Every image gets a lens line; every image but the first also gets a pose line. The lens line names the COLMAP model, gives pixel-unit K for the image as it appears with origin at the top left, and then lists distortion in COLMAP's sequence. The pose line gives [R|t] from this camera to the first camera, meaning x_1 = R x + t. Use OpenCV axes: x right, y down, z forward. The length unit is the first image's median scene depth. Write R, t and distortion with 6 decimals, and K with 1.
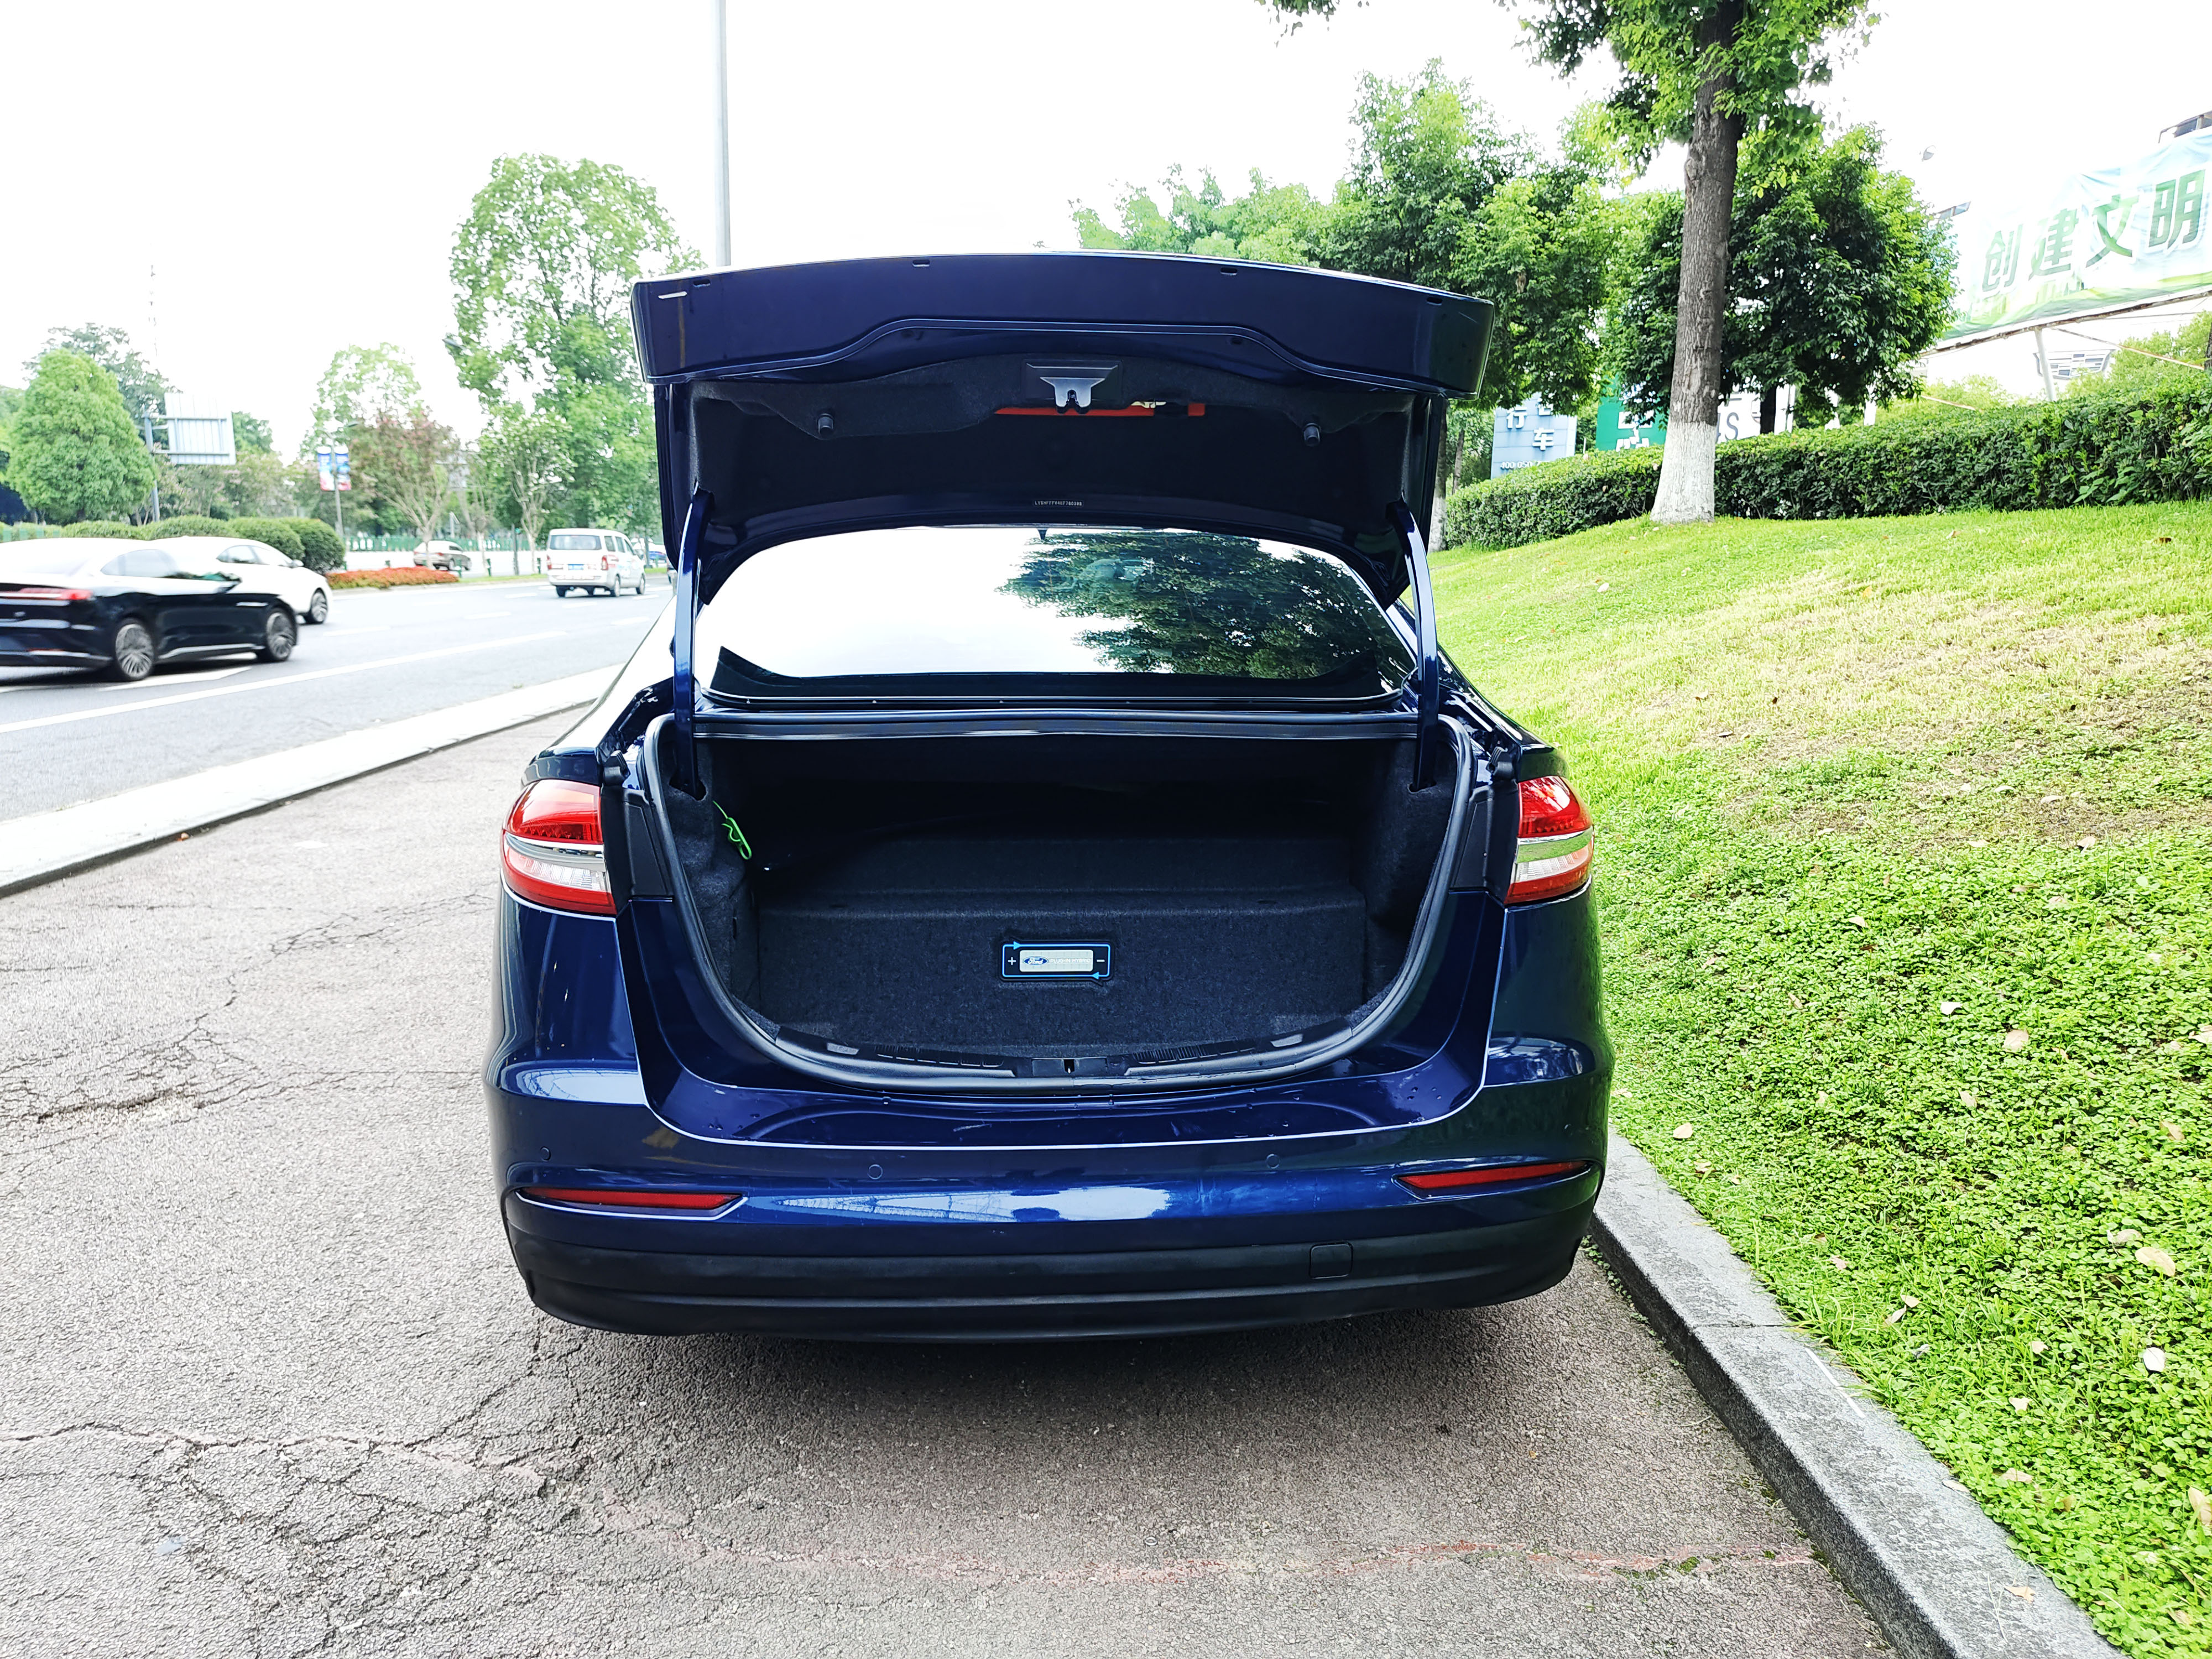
lens RADIAL K [[1550.9, 0, 1089.7], [0, 1550.9, 821.2], [0, 0, 1]] dist [0.021724, -0.028477]
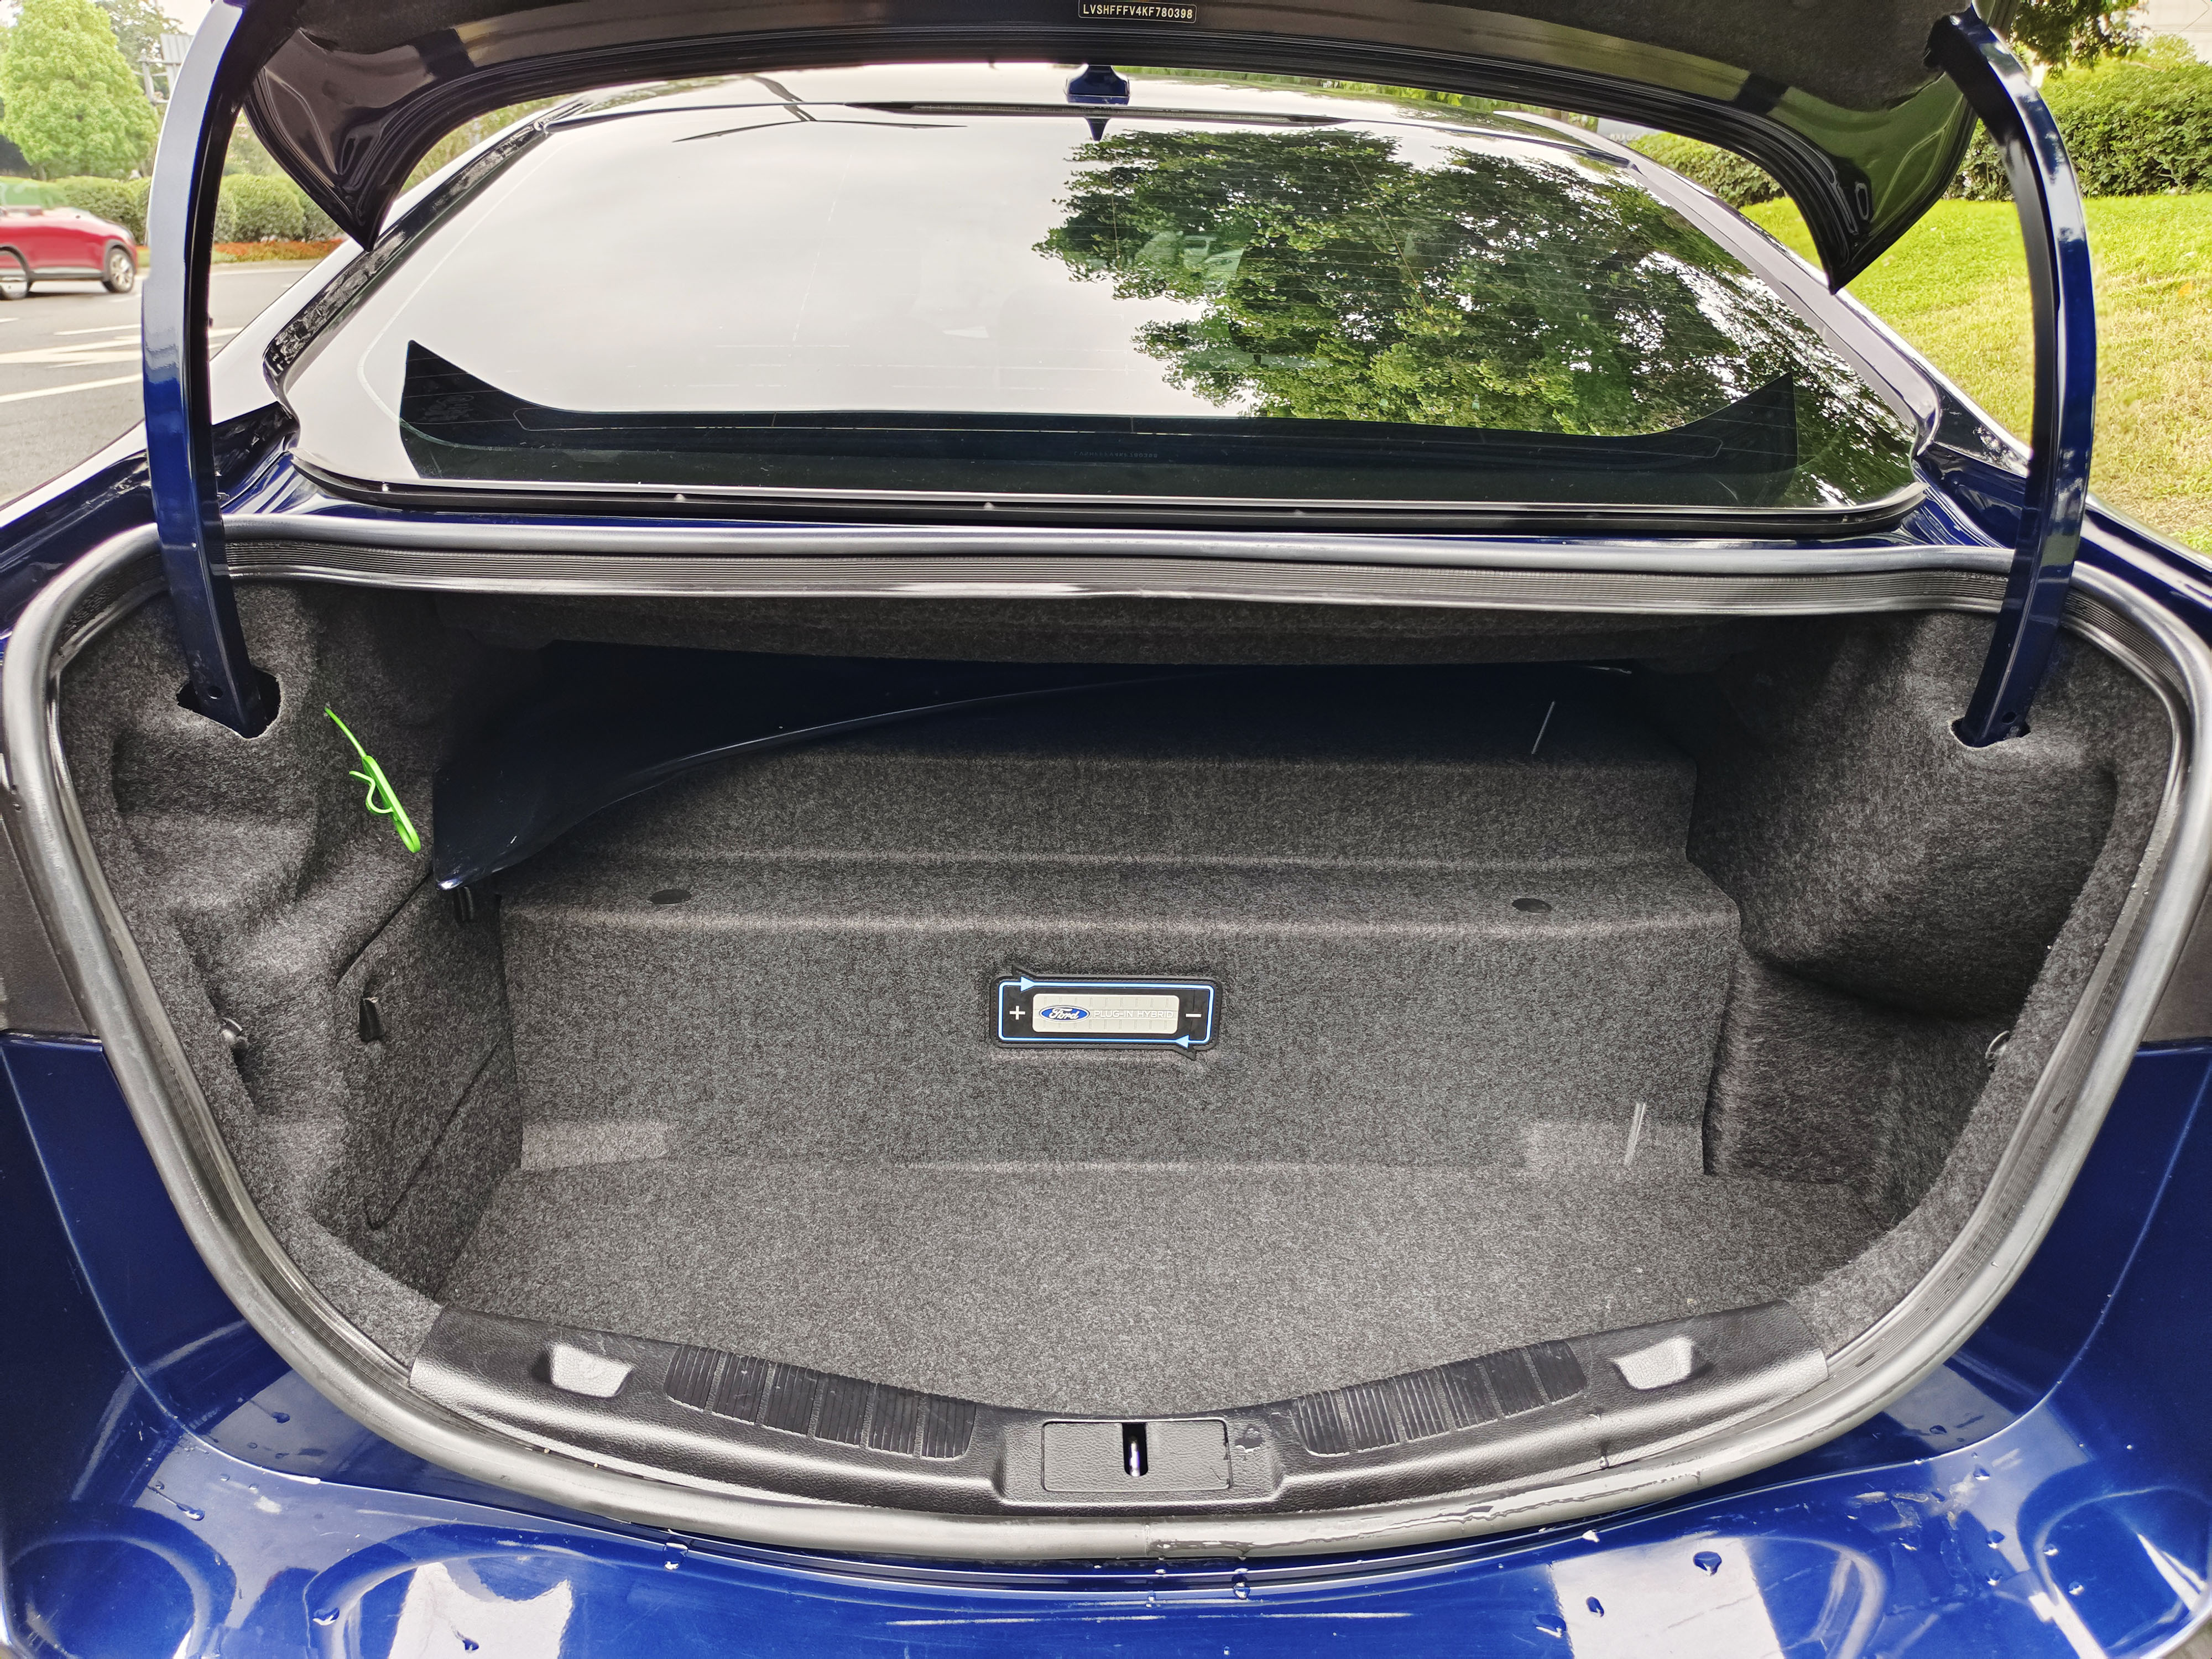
lens RADIAL K [[1550.9, 0, 1084.2], [0, 1550.9, 876.9], [0, 0, 1]] dist [0.021724, -0.028477]
pose [[0.999017, 0.031326, -0.031360, -0.013674], [-0.023689, 0.975304, 0.219595, -0.061796], [0.037465, -0.218636, 0.975087, 0.505347]]
